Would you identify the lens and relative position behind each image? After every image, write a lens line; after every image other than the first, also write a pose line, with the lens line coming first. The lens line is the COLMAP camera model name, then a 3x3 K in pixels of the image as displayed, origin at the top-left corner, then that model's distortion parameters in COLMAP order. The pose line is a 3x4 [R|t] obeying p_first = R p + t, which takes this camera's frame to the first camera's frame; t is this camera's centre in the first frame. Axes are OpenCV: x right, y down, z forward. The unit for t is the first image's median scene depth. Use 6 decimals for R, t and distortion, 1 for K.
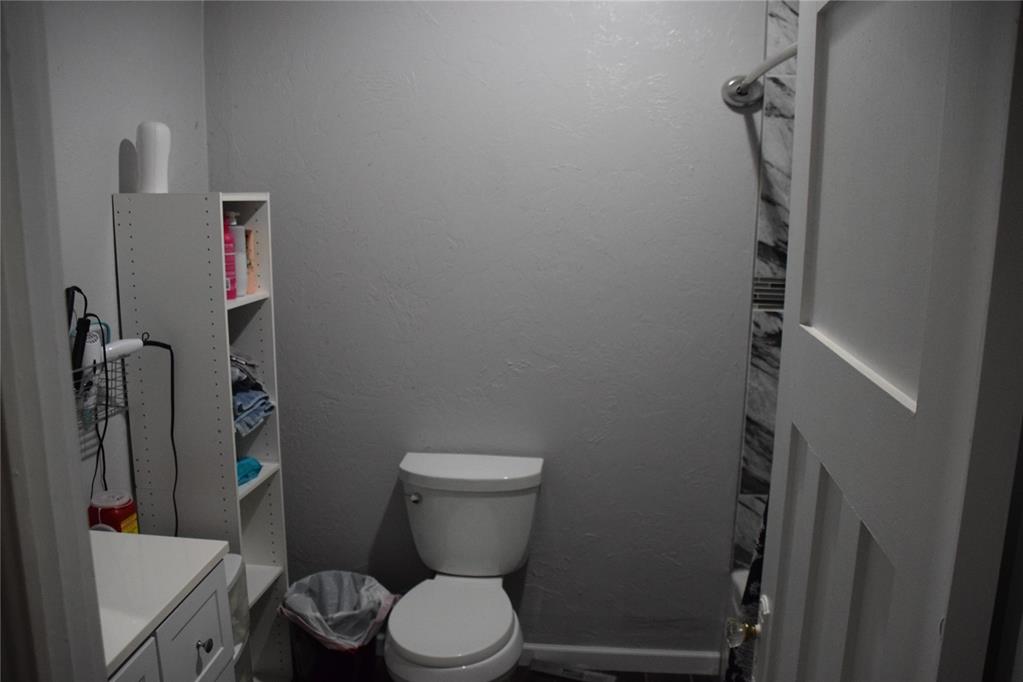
lens RADIAL K [[801.8, 0, 508.1], [0, 801.8, 341.3], [0, 0, 1]] dist [-0.142933, 0.076554]
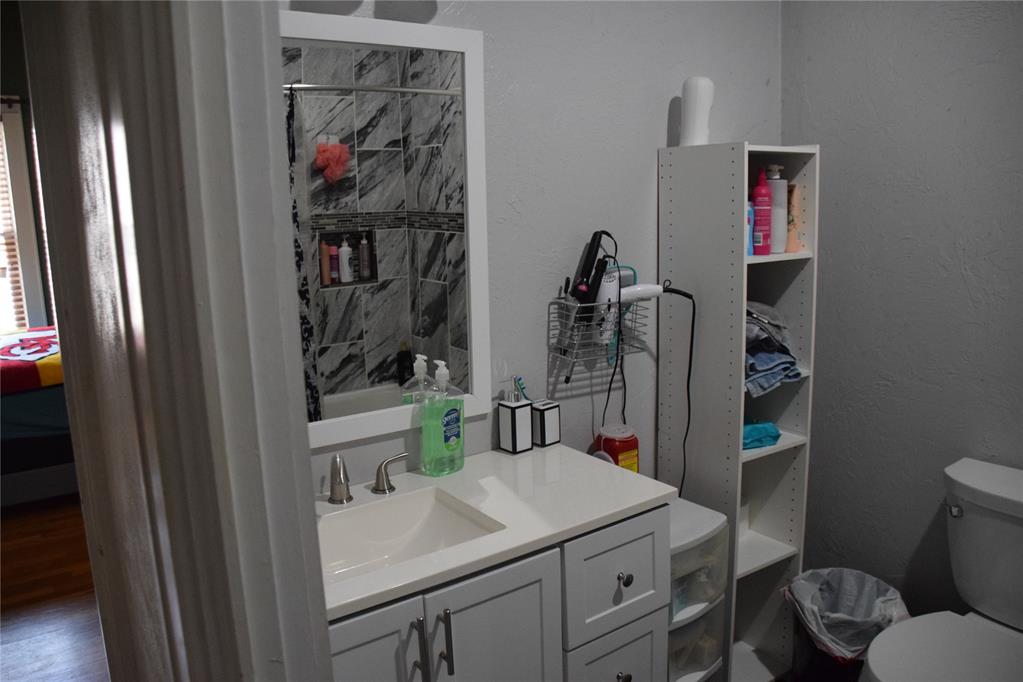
lens RADIAL K [[801.8, 0, 509.9], [0, 801.8, 341.0], [0, 0, 1]] dist [-0.142933, 0.076554]
pose [[0.647449, 0.112266, -0.753794, 0.184252], [-0.105032, 0.992797, 0.057648, 0.027186], [0.754836, 0.041848, 0.654577, 0.136567]]
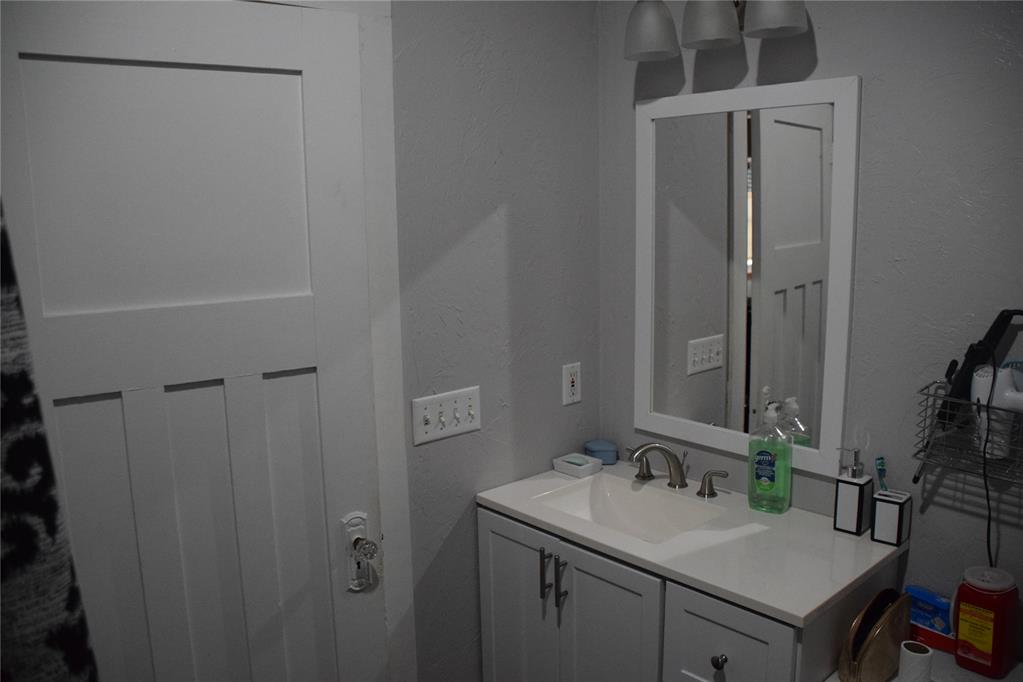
lens RADIAL K [[801.8, 0, 511.6], [0, 801.8, 340.0], [0, 0, 1]] dist [-0.142933, 0.076554]
pose [[-0.682812, 0.114445, -0.721575, 0.315259], [-0.128955, 0.953269, 0.273220, -0.158448], [0.719124, 0.279608, -0.636145, 0.939359]]
